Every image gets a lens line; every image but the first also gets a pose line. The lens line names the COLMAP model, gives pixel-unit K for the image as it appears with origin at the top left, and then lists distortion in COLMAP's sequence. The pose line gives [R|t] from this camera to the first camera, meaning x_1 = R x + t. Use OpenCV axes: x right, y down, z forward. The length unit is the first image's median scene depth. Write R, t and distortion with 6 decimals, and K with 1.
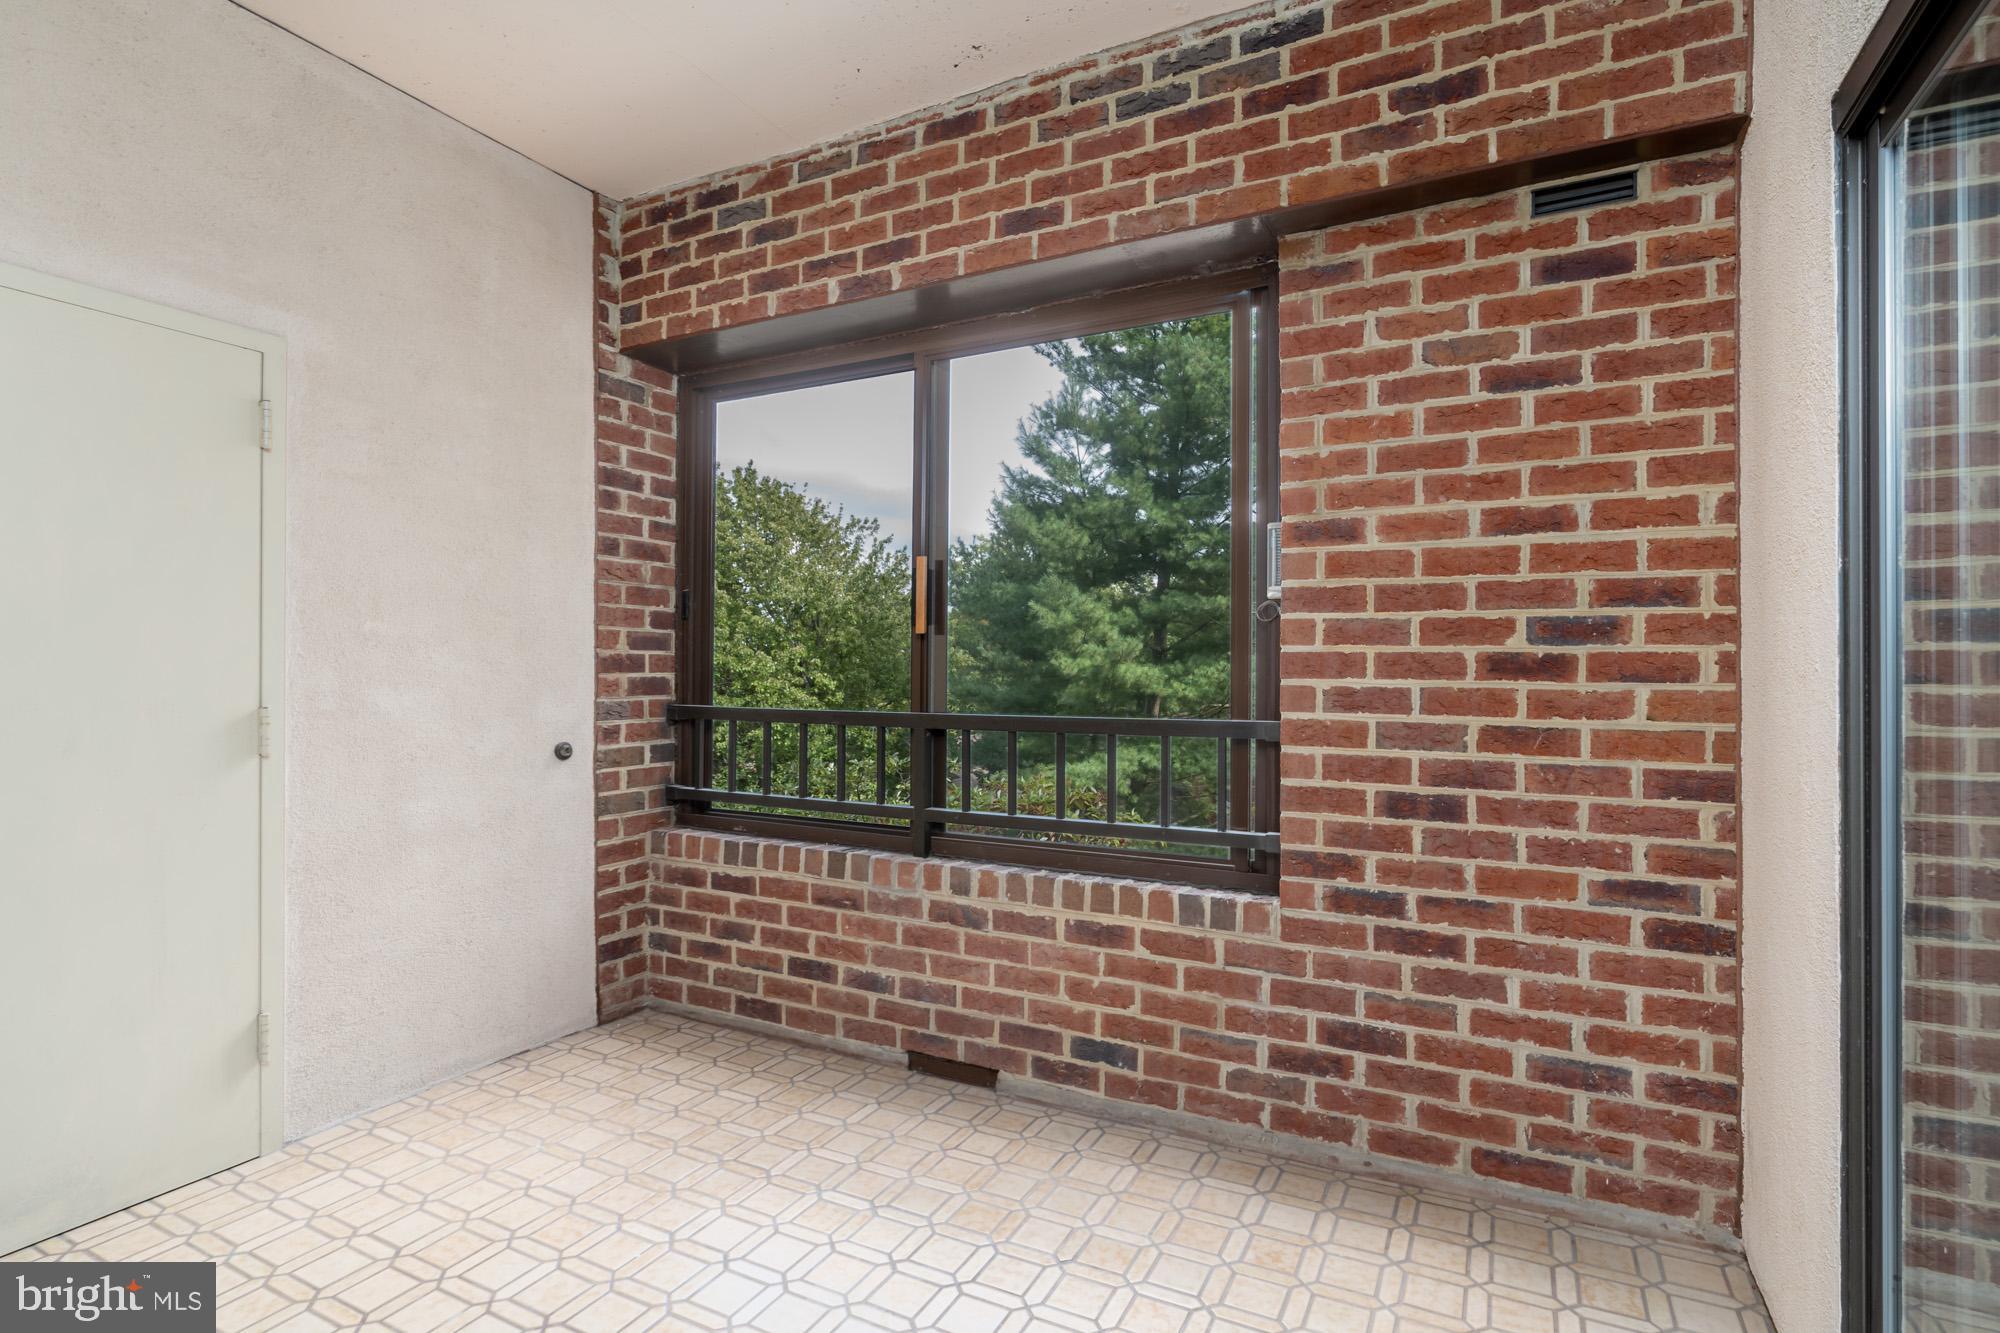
lens RADIAL K [[1108.4, 0, 772.3], [0, 1108.4, 664.6], [0, 0, 1]] dist [-0.009276, 0.000138]
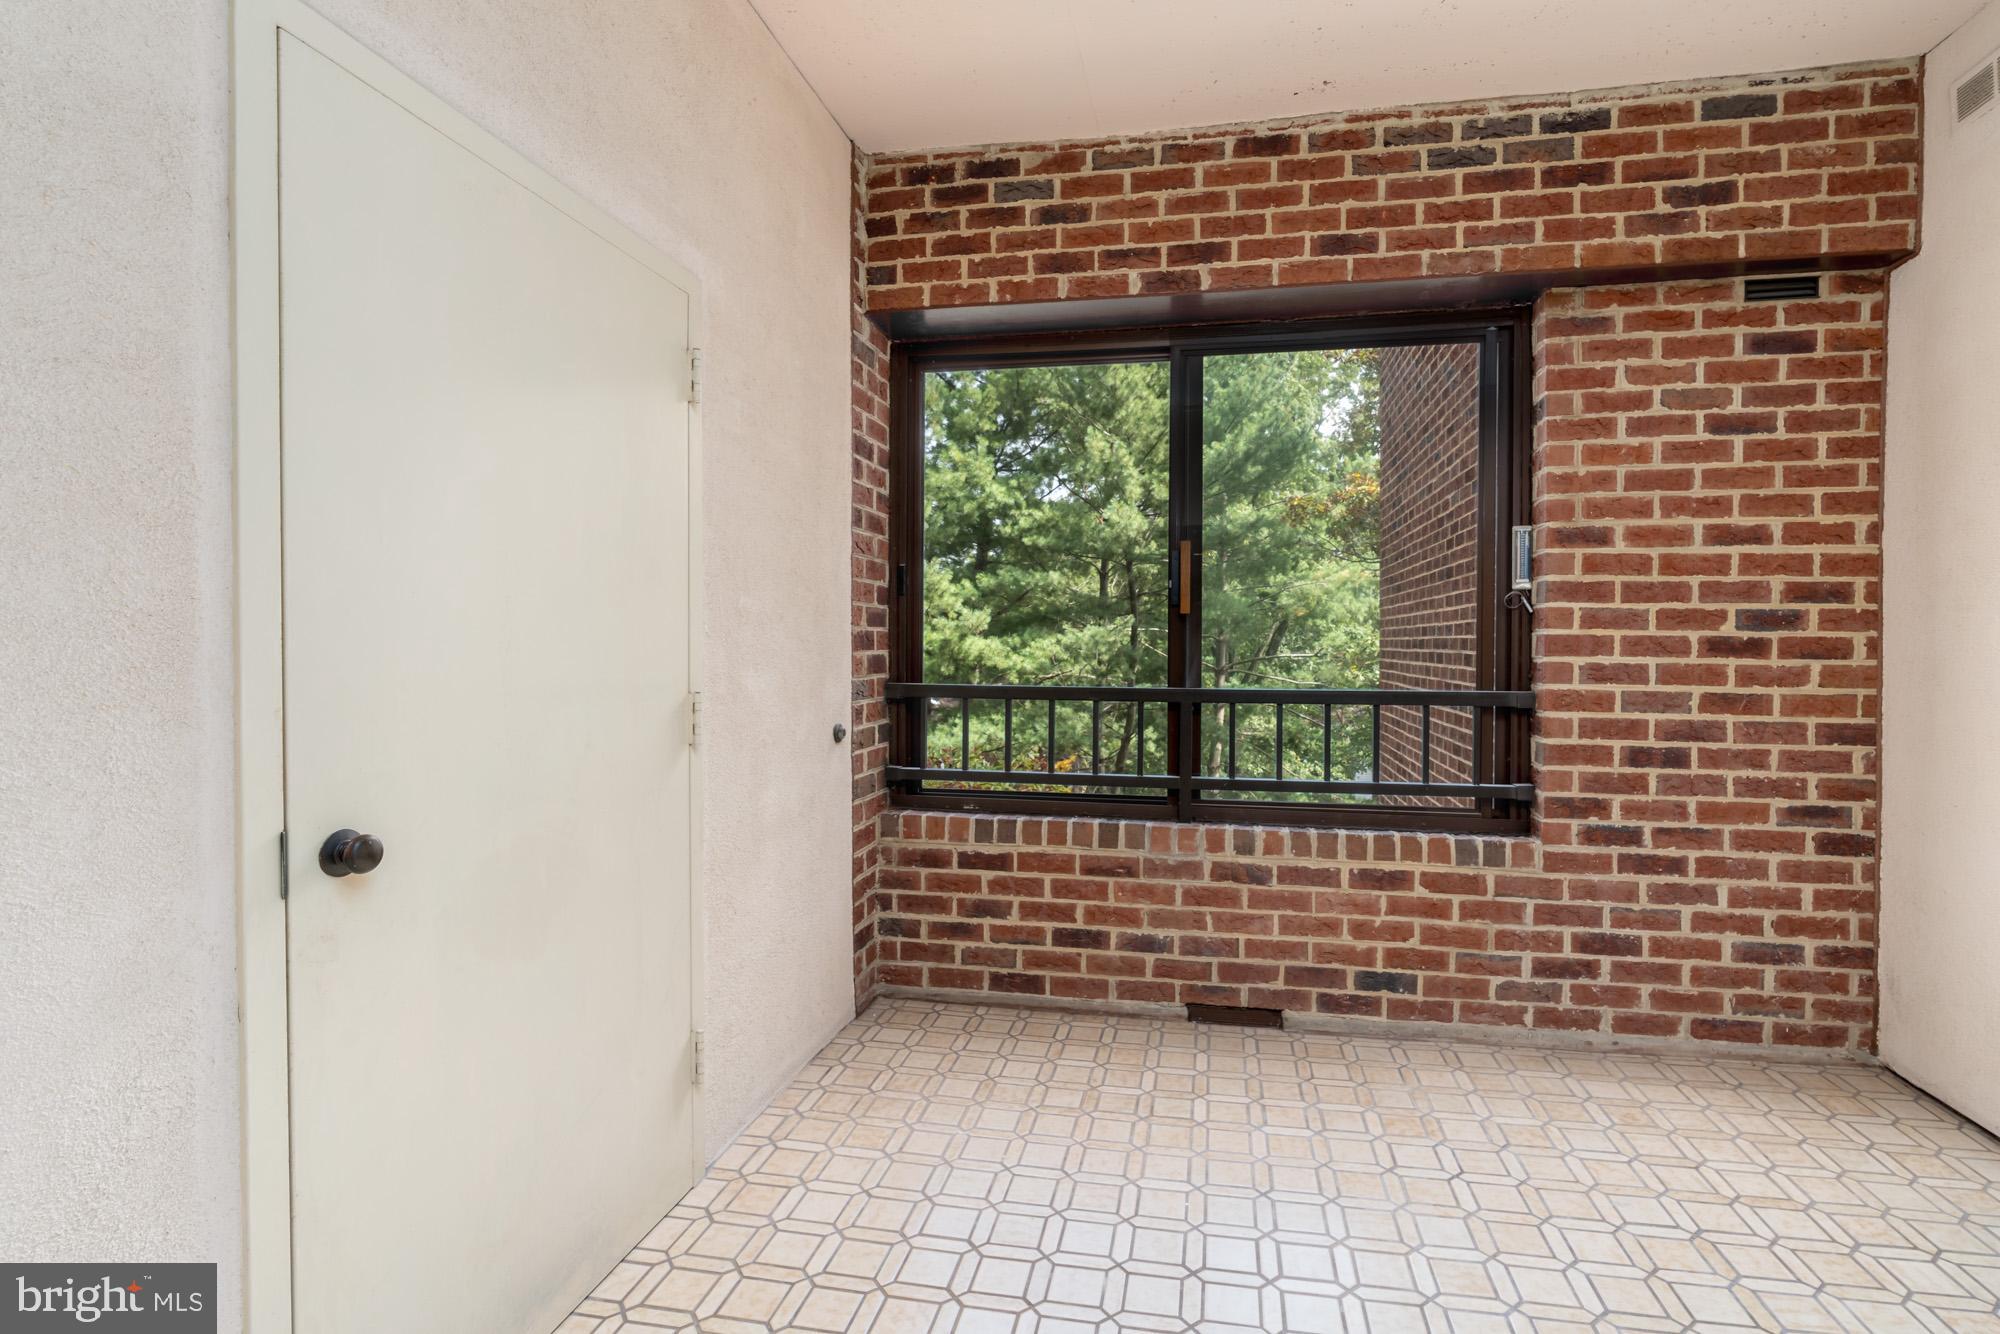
lens RADIAL K [[1196.3, 0, 899.5], [0, 1196.3, 661.1], [0, 0, 1]] dist [-0.004864, -0.000273]
pose [[0.933157, -0.004921, 0.359435, -0.699169], [-0.003067, 0.999761, 0.021651, -0.008668], [-0.359456, -0.021306, 0.932919, 0.035332]]
